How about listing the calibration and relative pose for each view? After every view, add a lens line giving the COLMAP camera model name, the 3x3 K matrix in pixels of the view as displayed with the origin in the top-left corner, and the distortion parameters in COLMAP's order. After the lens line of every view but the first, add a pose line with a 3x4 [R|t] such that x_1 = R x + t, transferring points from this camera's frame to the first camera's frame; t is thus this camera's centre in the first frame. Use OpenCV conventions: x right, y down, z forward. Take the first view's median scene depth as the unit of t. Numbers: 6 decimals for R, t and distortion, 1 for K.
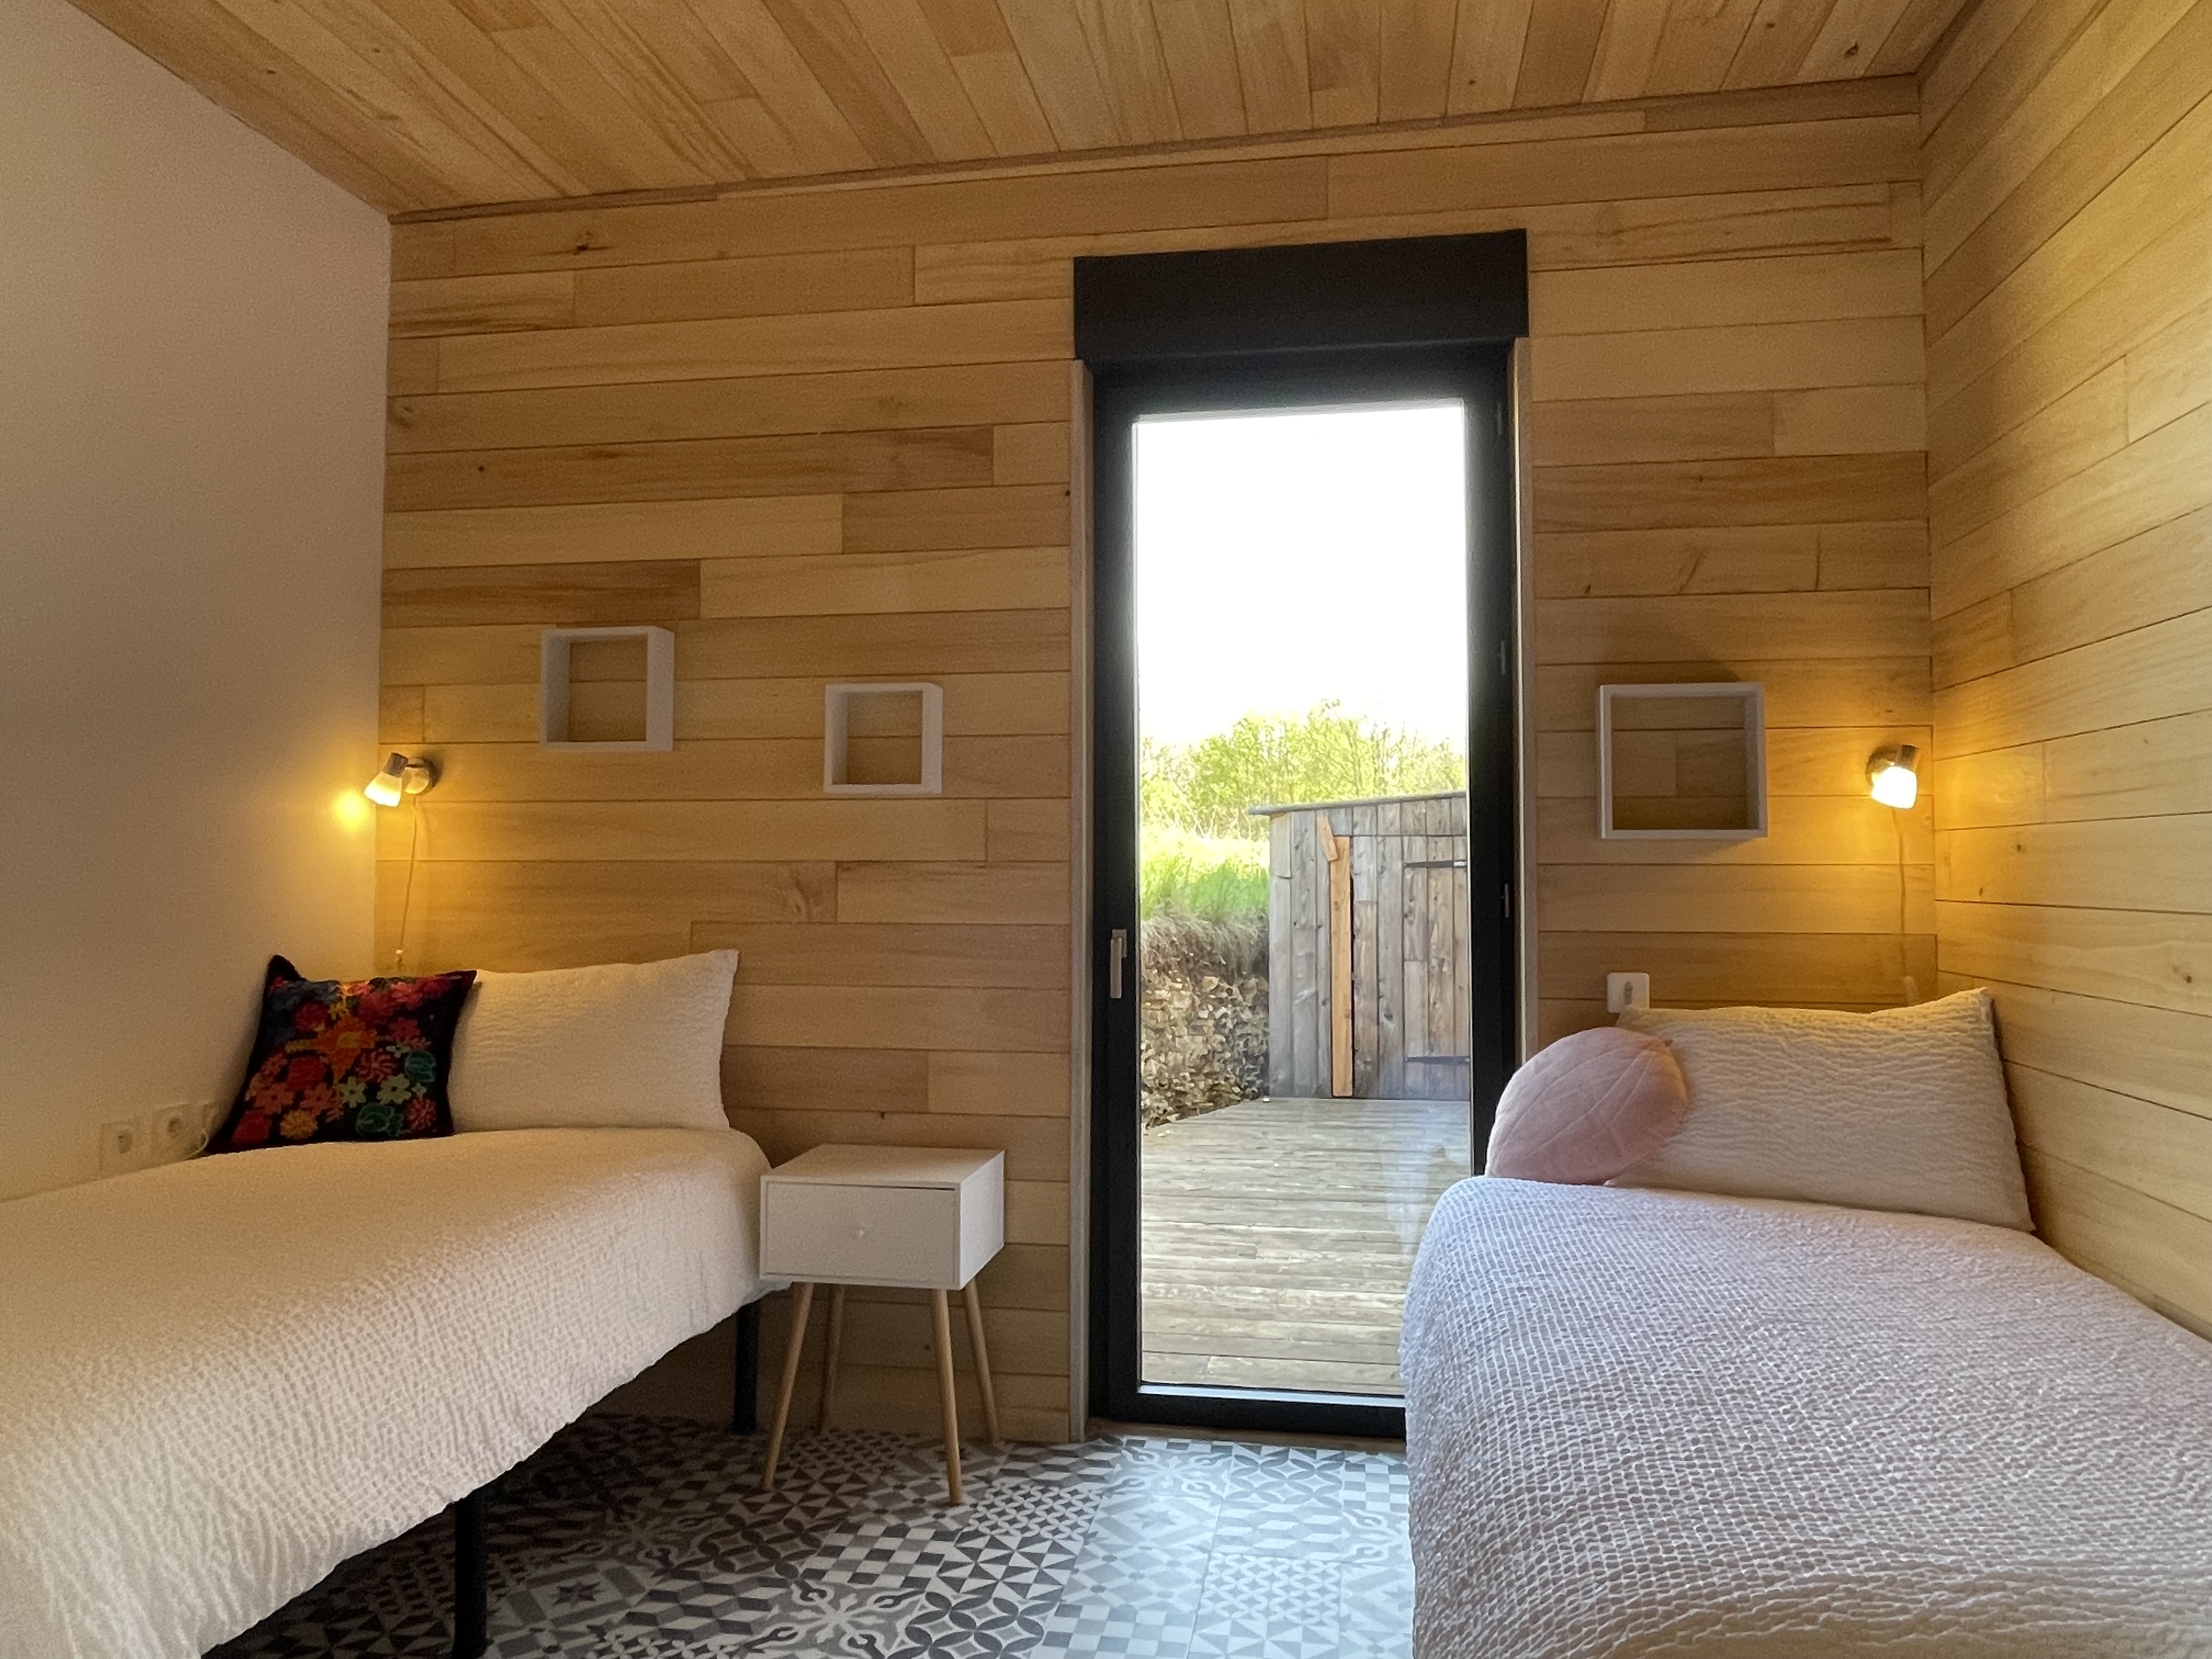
lens RADIAL K [[1495.7, 0, 1095.3], [0, 1495.7, 816.7], [0, 0, 1]] dist [-0.010990, 0.001117]
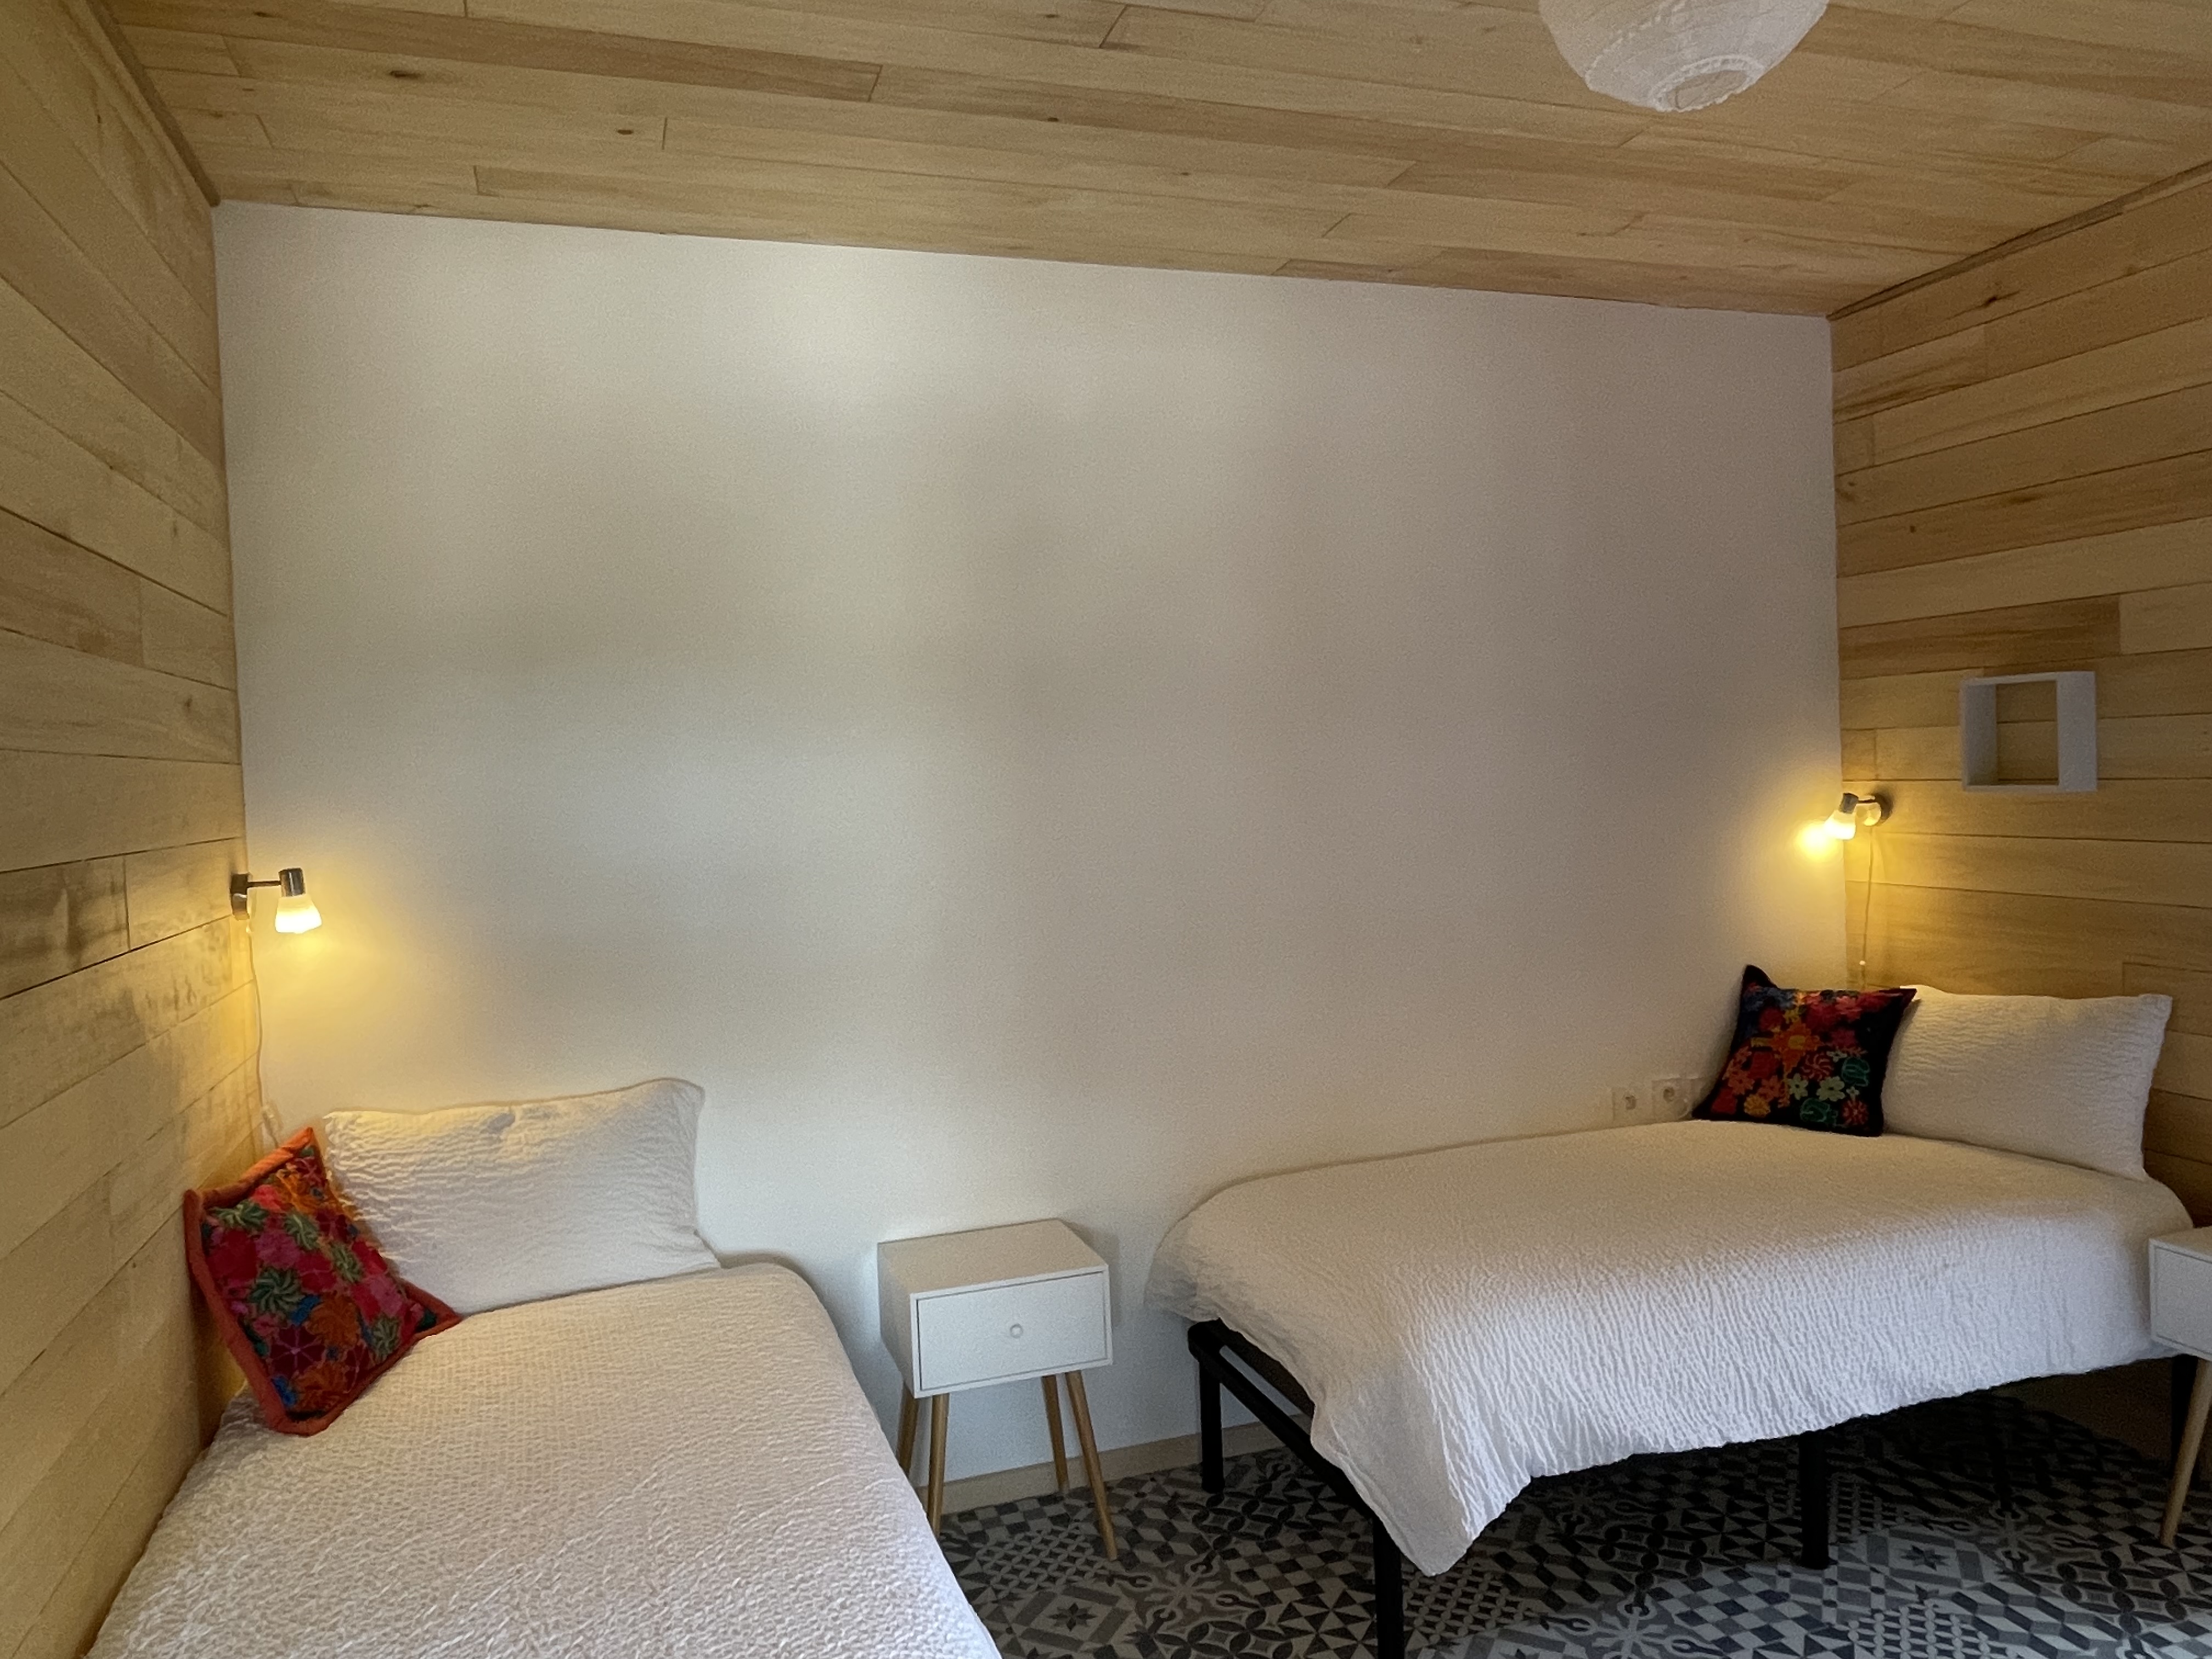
lens RADIAL K [[1495.7, 0, 1120.5], [0, 1495.7, 844.0], [0, 0, 1]] dist [-0.010990, 0.001117]
pose [[0.484467, 0.020431, -0.874571, 0.298590], [0.069203, 0.995699, 0.061595, -0.126961], [0.872068, -0.090364, 0.480970, -0.050805]]
